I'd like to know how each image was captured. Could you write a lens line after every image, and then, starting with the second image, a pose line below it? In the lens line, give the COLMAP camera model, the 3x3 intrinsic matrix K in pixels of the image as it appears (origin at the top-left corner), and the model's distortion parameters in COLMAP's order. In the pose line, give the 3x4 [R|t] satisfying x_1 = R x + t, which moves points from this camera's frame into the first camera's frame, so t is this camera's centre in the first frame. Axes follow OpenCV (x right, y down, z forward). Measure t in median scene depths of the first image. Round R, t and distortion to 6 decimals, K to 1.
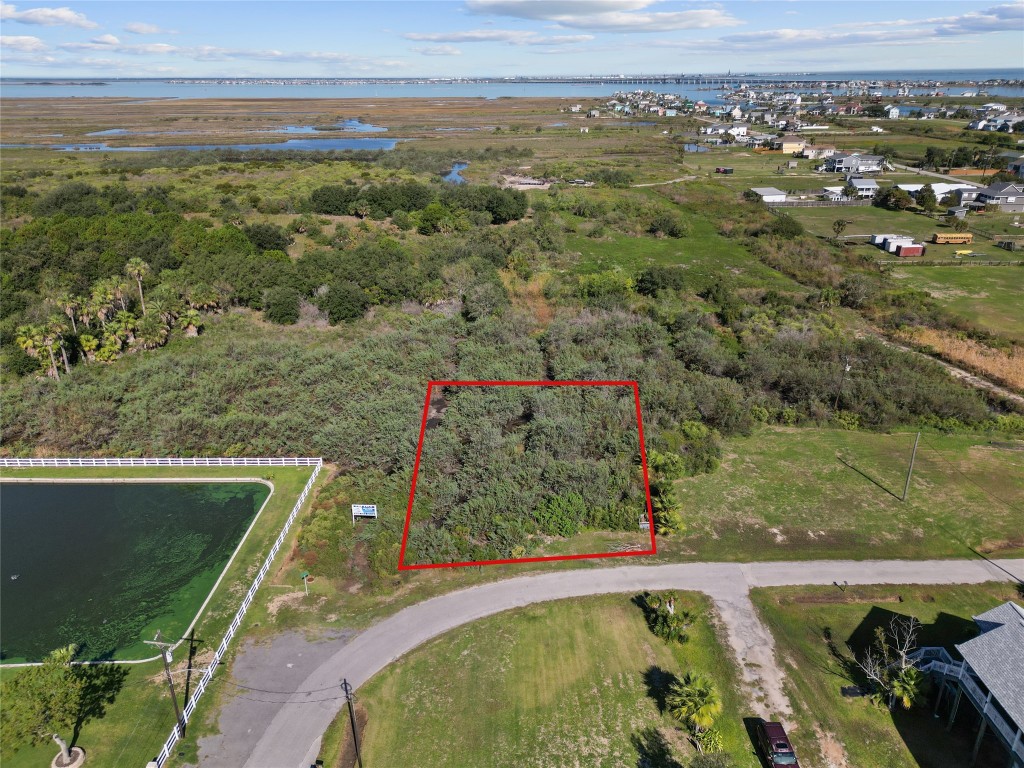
lens RADIAL K [[744.4, 0, 512.6], [0, 744.4, 349.9], [0, 0, 1]] dist [0.073400, -0.081492]
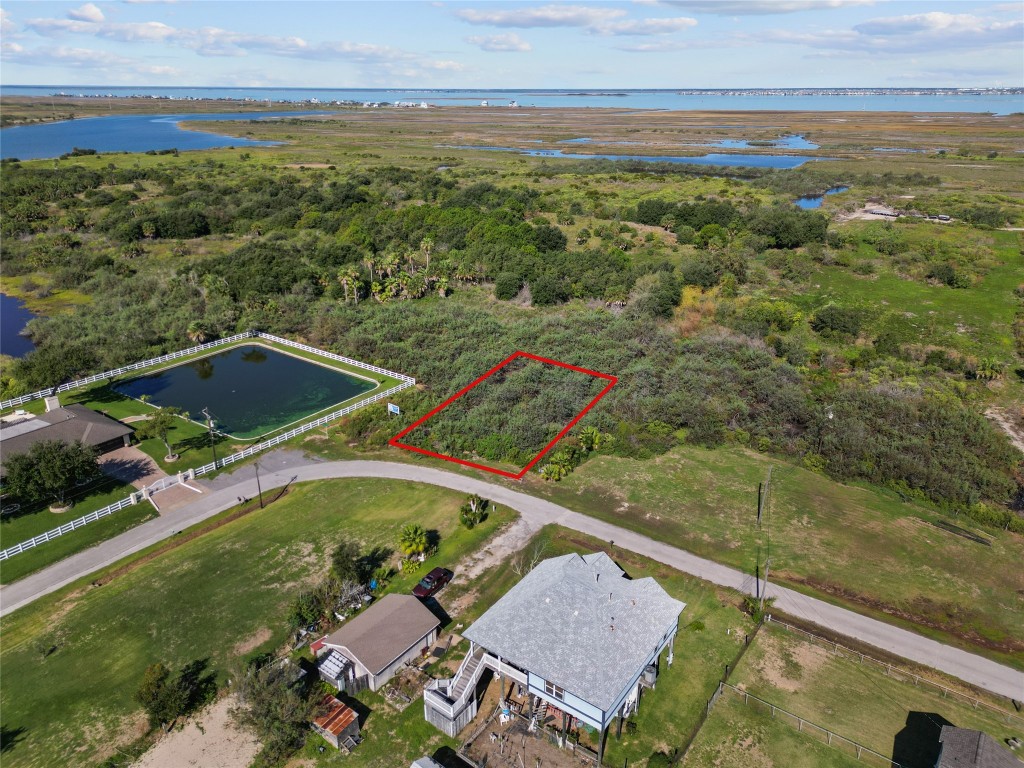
lens RADIAL K [[723.2, 0, 512.0], [0, 723.2, 384.0], [0, 0, 1]] dist [0.077570, -0.085318]
pose [[0.808723, 0.227611, -0.542365, 0.509872], [-0.206870, 0.973247, 0.099972, -0.023024], [0.550610, 0.031349, 0.834174, -0.074205]]
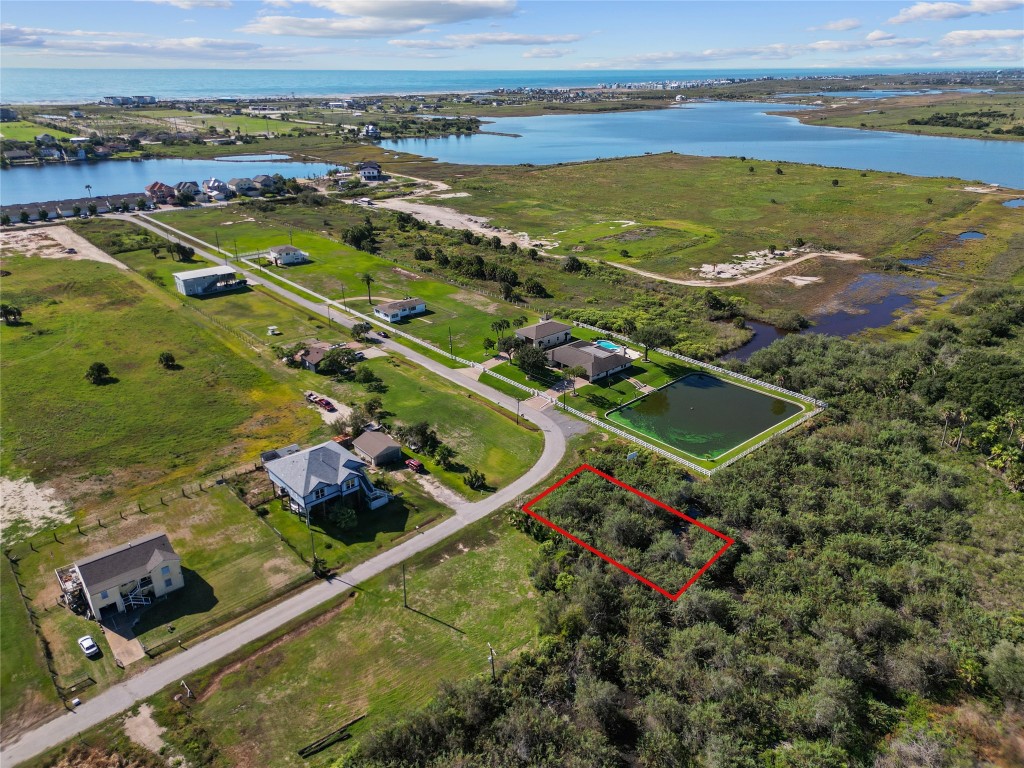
lens RADIAL K [[723.2, 0, 512.0], [0, 723.2, 384.0], [0, 0, 1]] dist [0.077570, -0.085318]
pose [[-0.741132, 0.273612, -0.613074, 0.718815], [-0.230603, 0.753873, 0.615222, -0.640203], [0.630512, 0.597337, -0.495624, 1.028362]]
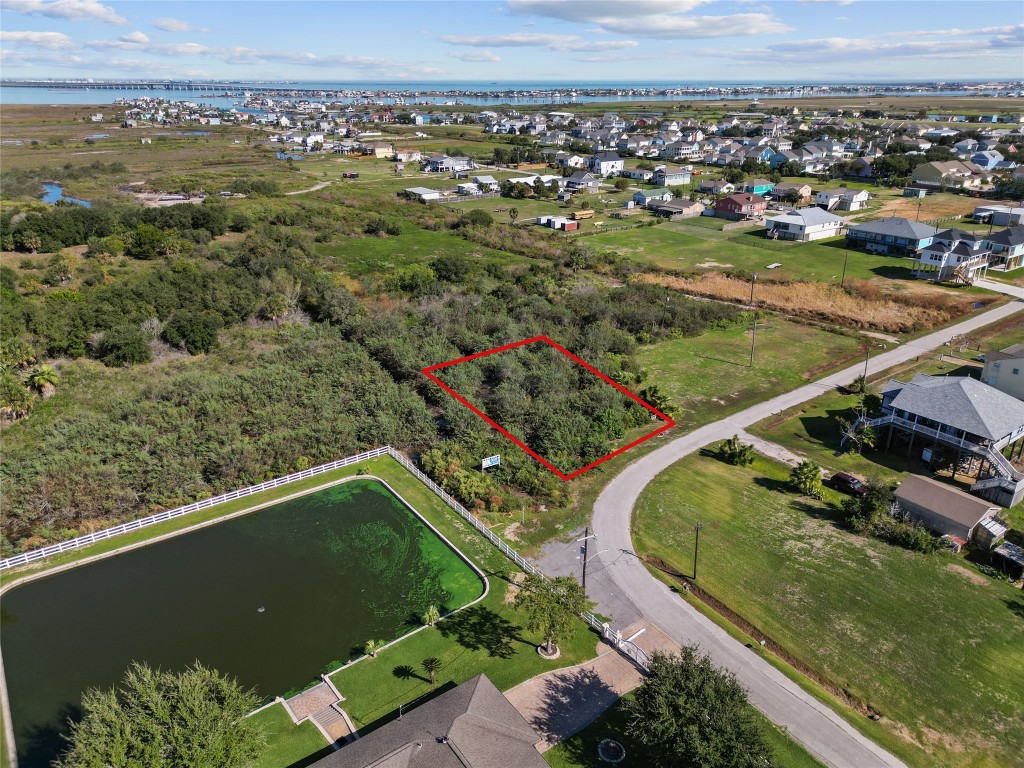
lens RADIAL K [[723.2, 0, 512.0], [0, 723.2, 384.0], [0, 0, 1]] dist [0.077570, -0.085318]
pose [[0.804773, -0.218964, 0.551720, -0.501669], [0.196367, 0.975350, 0.100659, -0.012858], [-0.560161, 0.027332, 0.827933, 0.004691]]
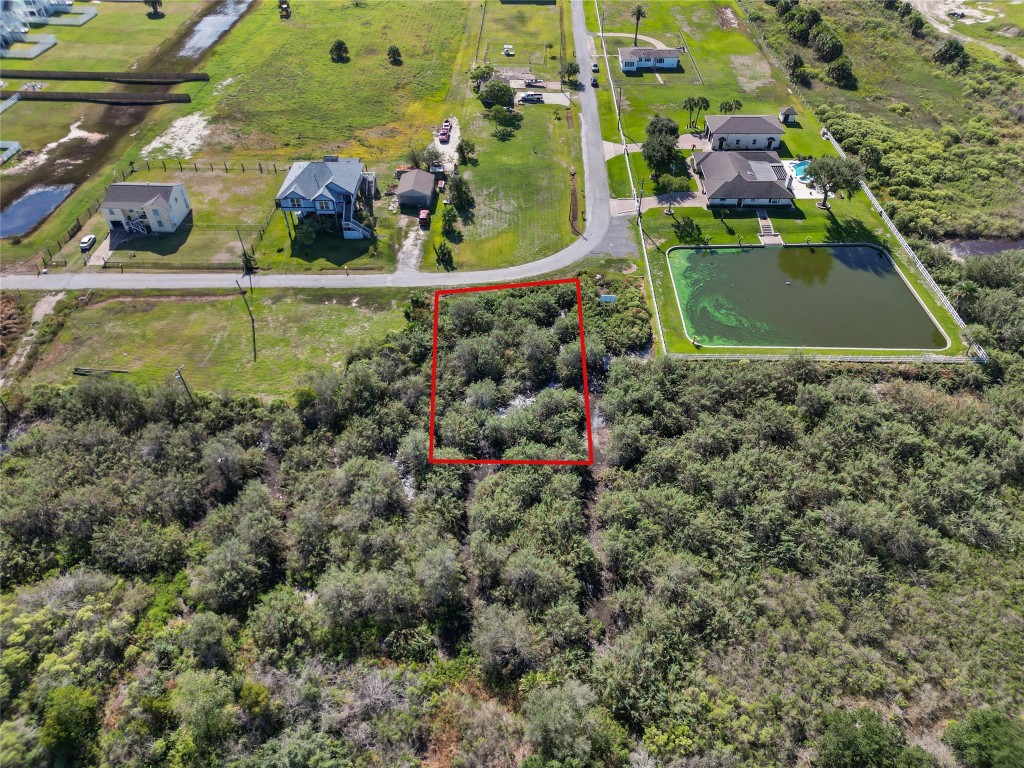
lens RADIAL K [[723.2, 0, 512.0], [0, 723.2, 384.0], [0, 0, 1]] dist [0.077570, -0.085318]
pose [[-0.999650, -0.005355, 0.025924, -0.023008], [0.020620, 0.456547, 0.889460, -0.681998], [-0.016599, 0.889683, -0.456276, 1.184159]]
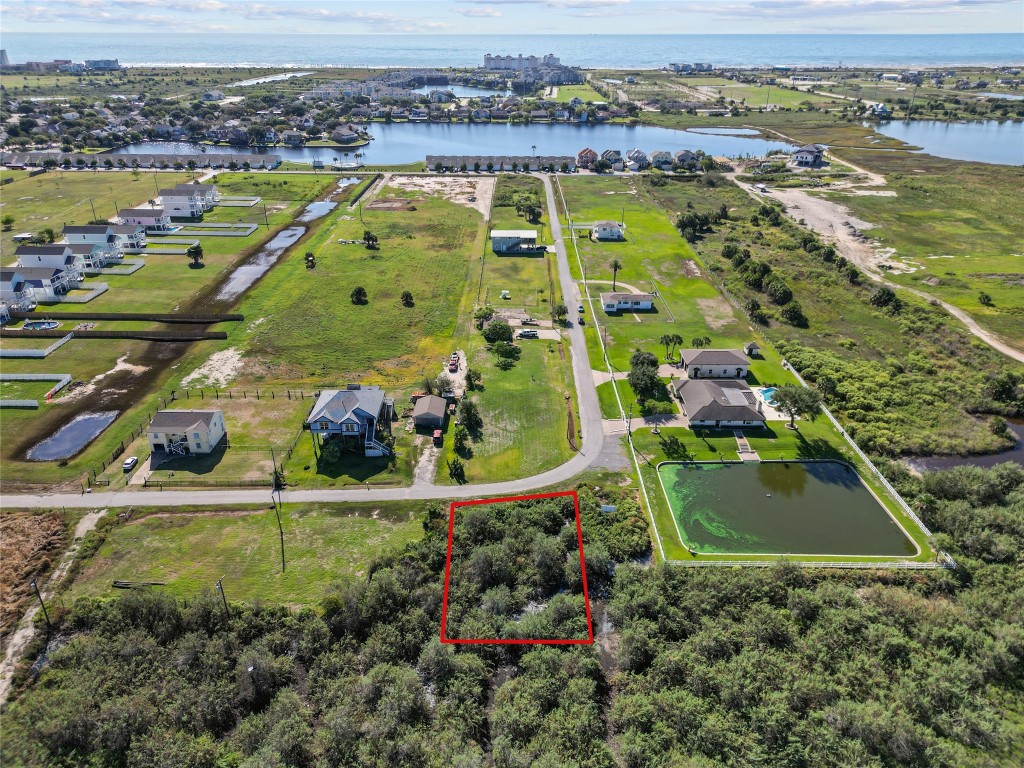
lens RADIAL K [[744.4, 0, 512.6], [0, 744.4, 349.9], [0, 0, 1]] dist [0.073400, -0.081492]
pose [[-0.999986, 0.005213, 0.001198, 0.012521], [0.004598, 0.723153, 0.690672, -0.799737], [0.002734, 0.690668, -0.723167, 1.272180]]
